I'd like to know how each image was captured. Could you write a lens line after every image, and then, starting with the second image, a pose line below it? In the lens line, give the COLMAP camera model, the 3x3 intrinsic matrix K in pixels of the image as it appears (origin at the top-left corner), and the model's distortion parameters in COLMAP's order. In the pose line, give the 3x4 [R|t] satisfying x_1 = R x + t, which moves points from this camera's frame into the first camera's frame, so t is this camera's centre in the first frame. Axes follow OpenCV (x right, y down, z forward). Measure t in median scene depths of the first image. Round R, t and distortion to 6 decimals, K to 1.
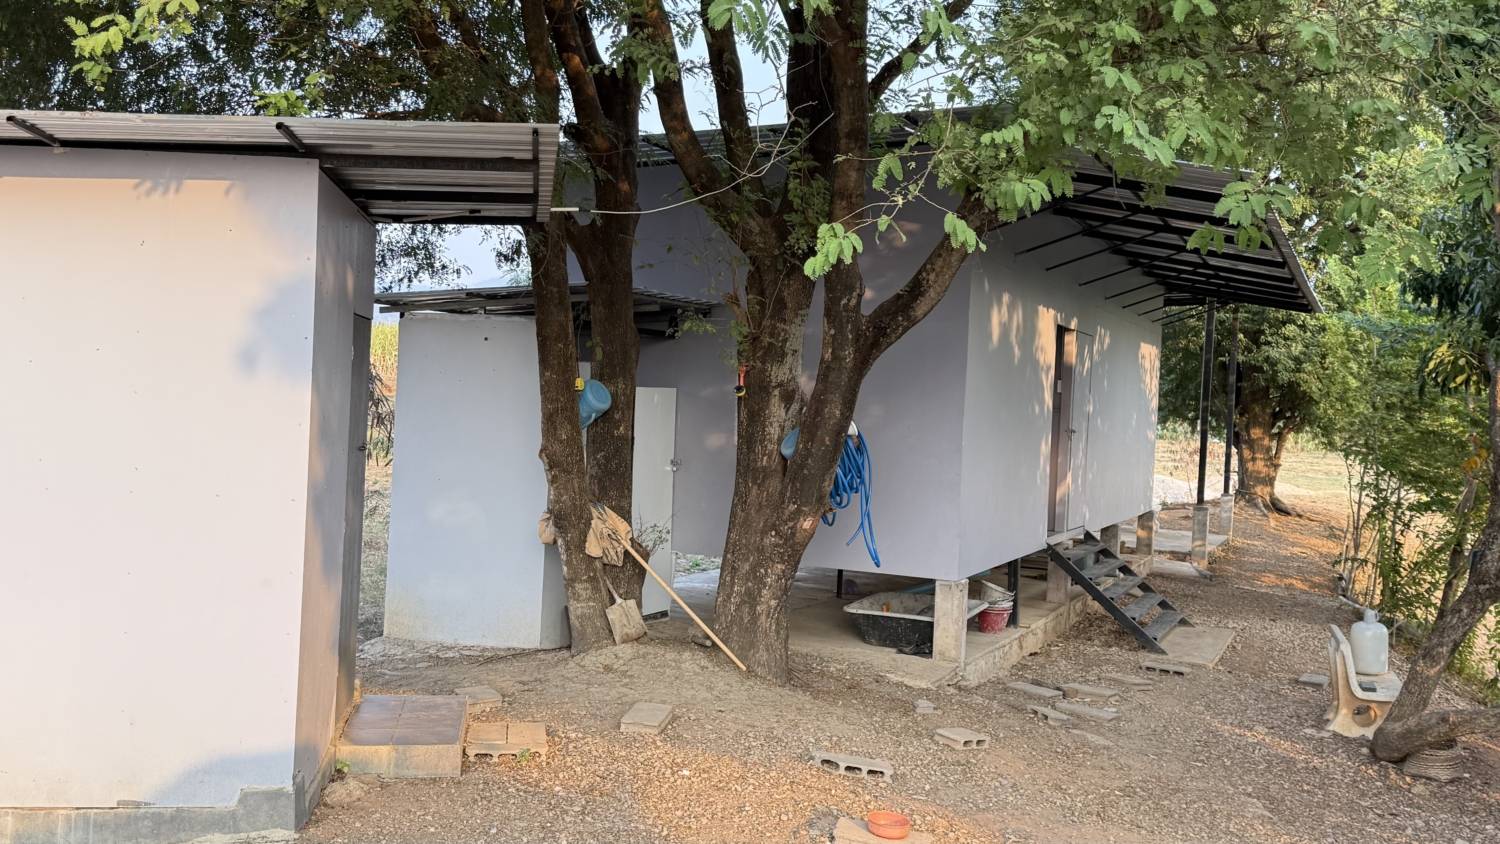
lens RADIAL K [[1429.9, 0, 755.6], [0, 1429.9, 422.9], [0, 0, 1]] dist [0.172555, -0.354184]
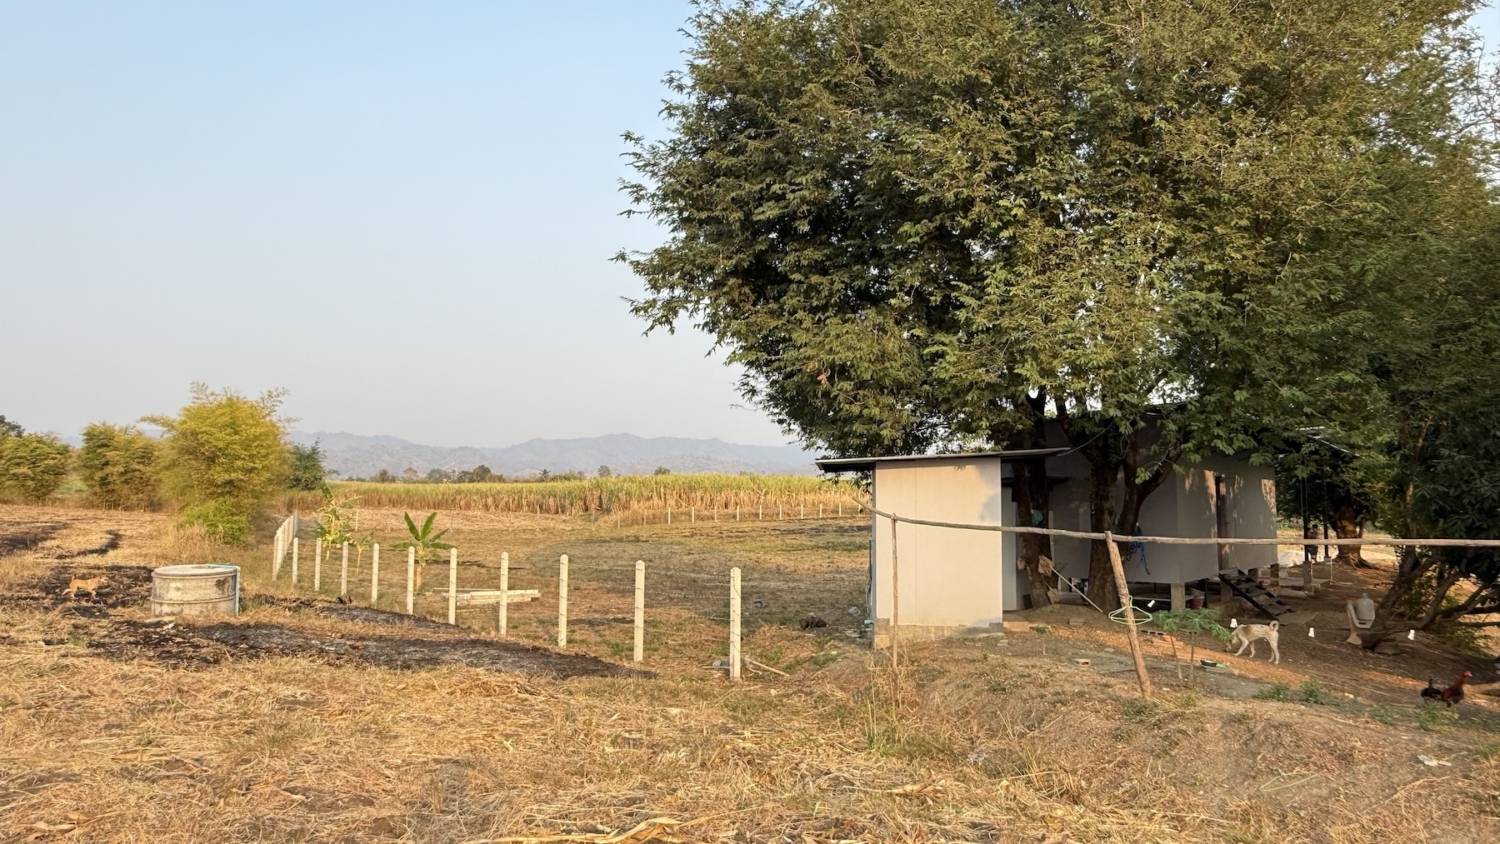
lens RADIAL K [[969.3, 0, 750.0], [0, 969.3, 422.0], [0, 0, 1]] dist [0.000254, 0.002530]
pose [[0.967888, -0.059691, -0.244192, -0.169518], [0.031518, 0.992549, -0.117696, 0.004751], [0.249398, 0.106221, 0.962558, -0.918557]]
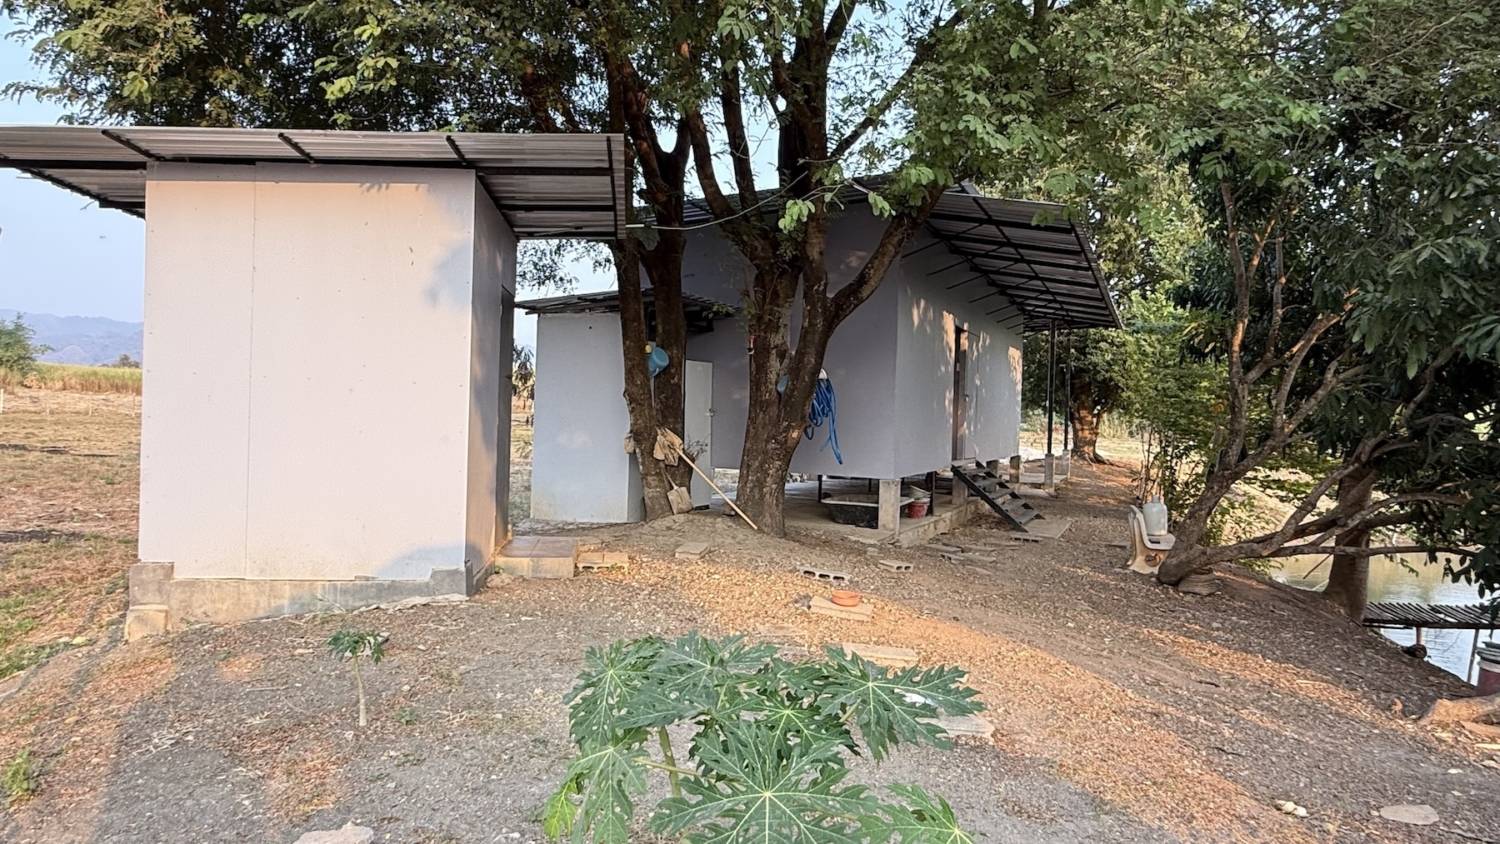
lens RADIAL K [[902.3, 0, 748.1], [0, 902.3, 418.8], [0, 0, 1]] dist [-0.000649, -0.000342]
pose [[0.999551, -0.015858, -0.025407, 0.009193], [0.015513, 0.999786, -0.013721, 0.059090], [0.025620, 0.013320, 0.999583, 0.016526]]
